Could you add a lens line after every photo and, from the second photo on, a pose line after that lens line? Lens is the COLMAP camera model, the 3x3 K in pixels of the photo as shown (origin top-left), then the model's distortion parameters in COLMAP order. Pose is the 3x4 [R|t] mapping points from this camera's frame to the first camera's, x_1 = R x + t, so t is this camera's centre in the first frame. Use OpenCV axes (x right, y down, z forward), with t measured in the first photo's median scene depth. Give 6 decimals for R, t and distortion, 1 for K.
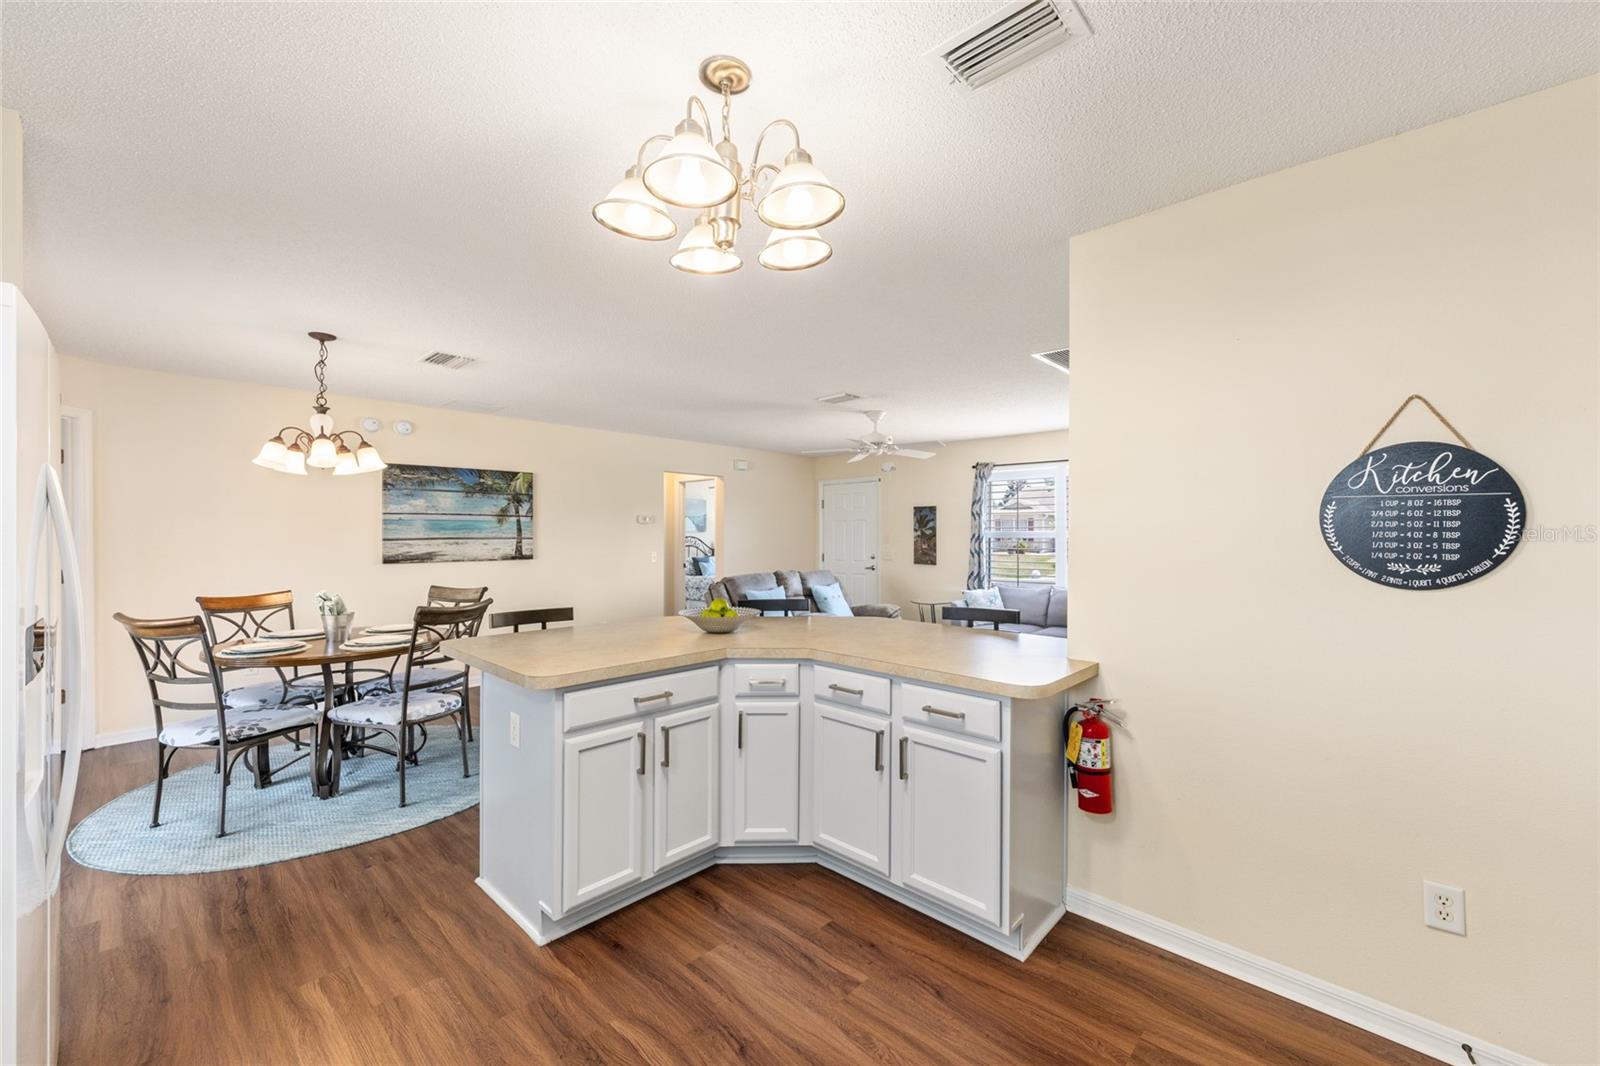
lens RADIAL K [[641.2, 0, 799.9], [0, 641.2, 534.8], [0, 0, 1]] dist [-0.001494, 0.001426]
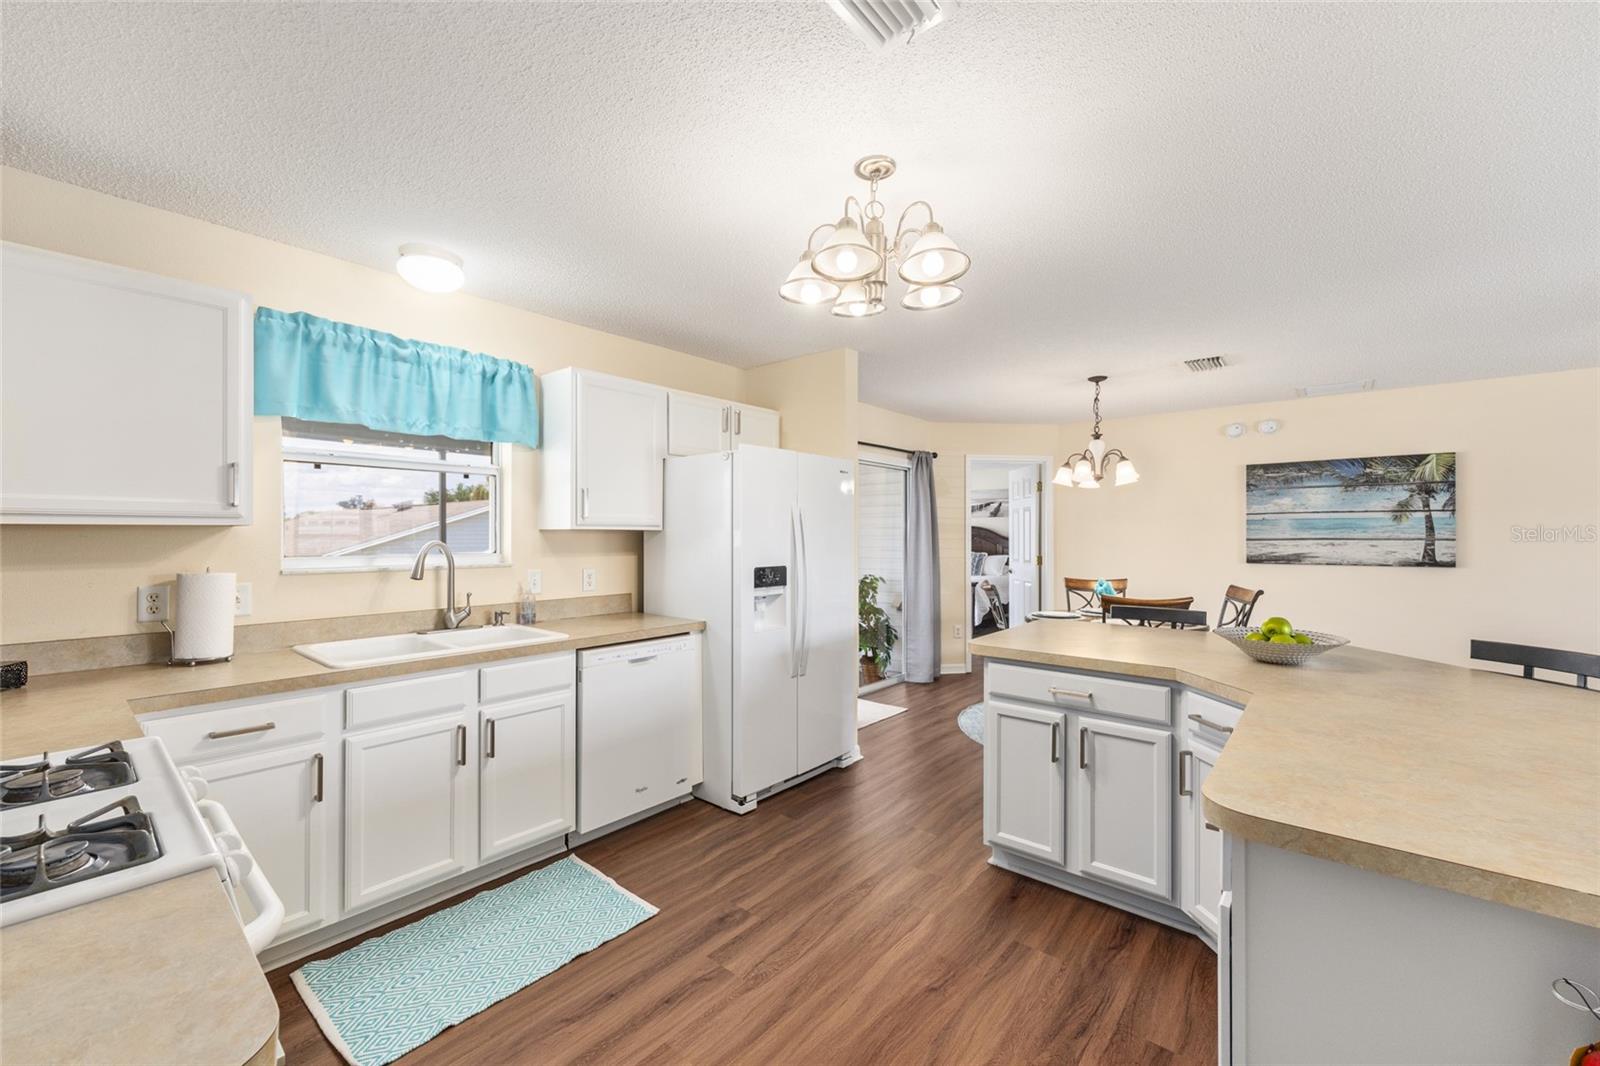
lens RADIAL K [[641.2, 0, 801.6], [0, 641.2, 532.6], [0, 0, 1]] dist [-0.001494, 0.001426]
pose [[0.061356, -0.004689, -0.998105, 0.314512], [-0.001518, 0.999987, -0.004791, 0.002371], [0.998115, 0.001809, 0.061348, 0.214893]]
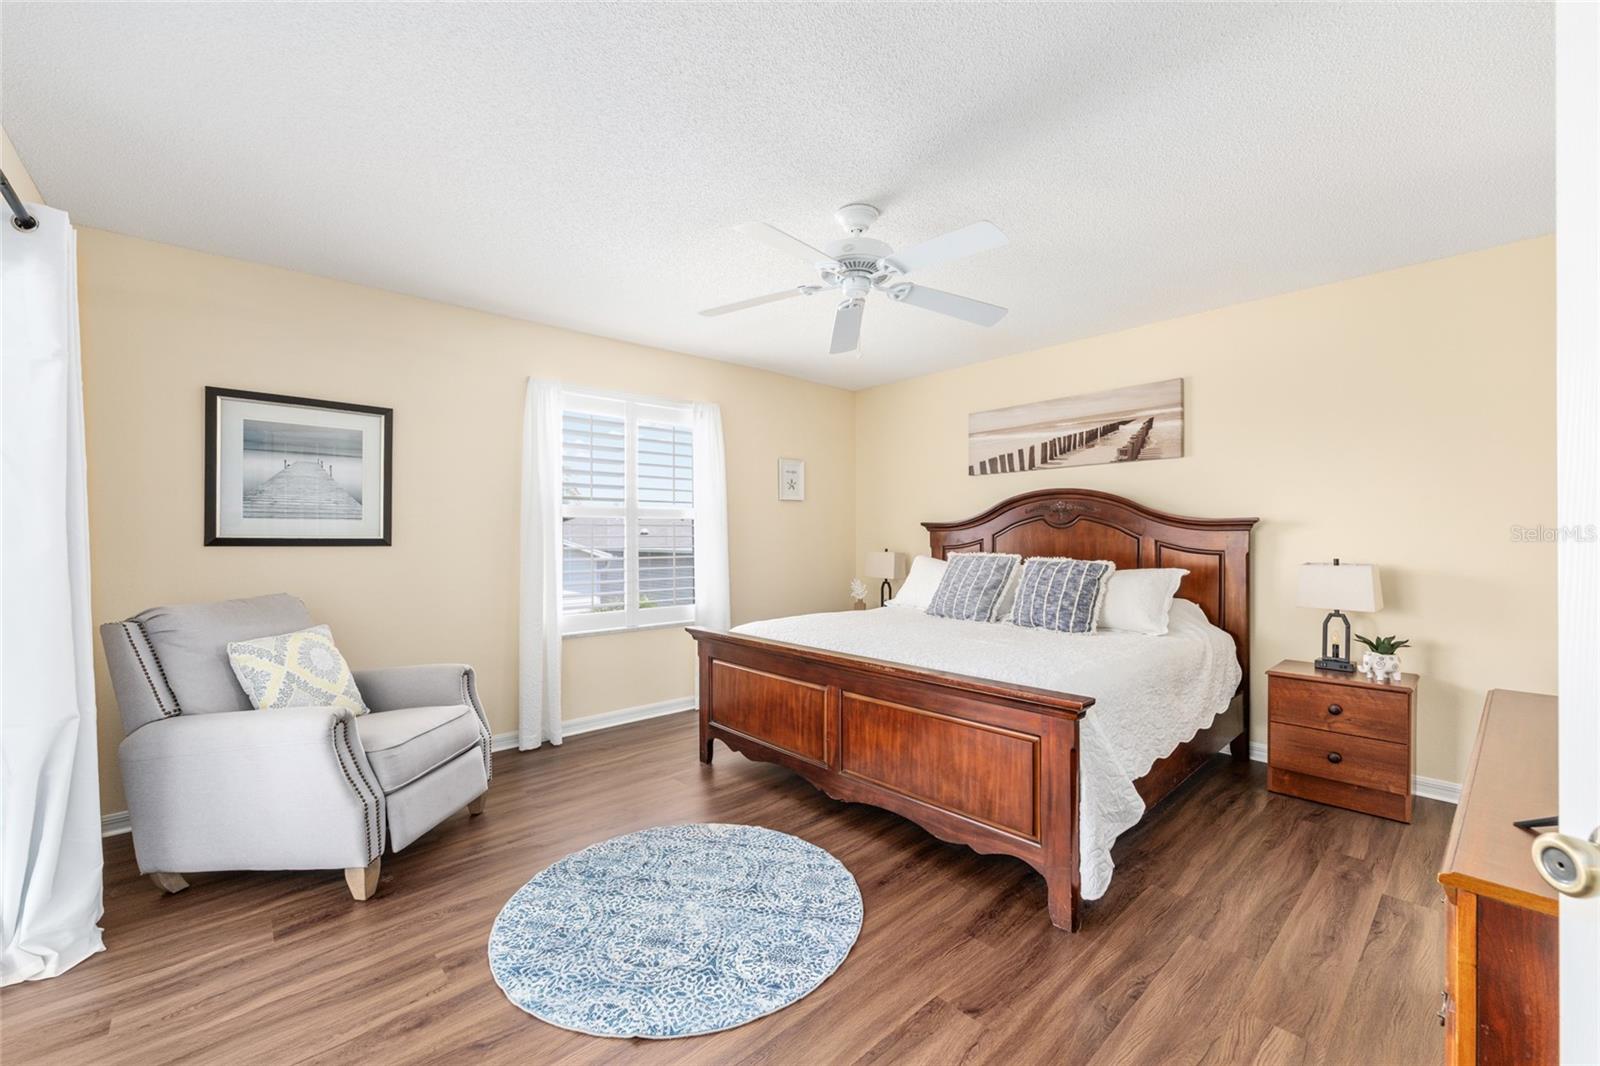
lens RADIAL K [[641.2, 0, 793.9], [0, 641.2, 525.5], [0, 0, 1]] dist [-0.001494, 0.001426]
pose [[-0.066924, 0.005371, -0.997744, -0.872894], [0.000328, 0.999986, 0.005361, 0.011116], [0.997758, 0.000032, -0.066925, 0.599311]]
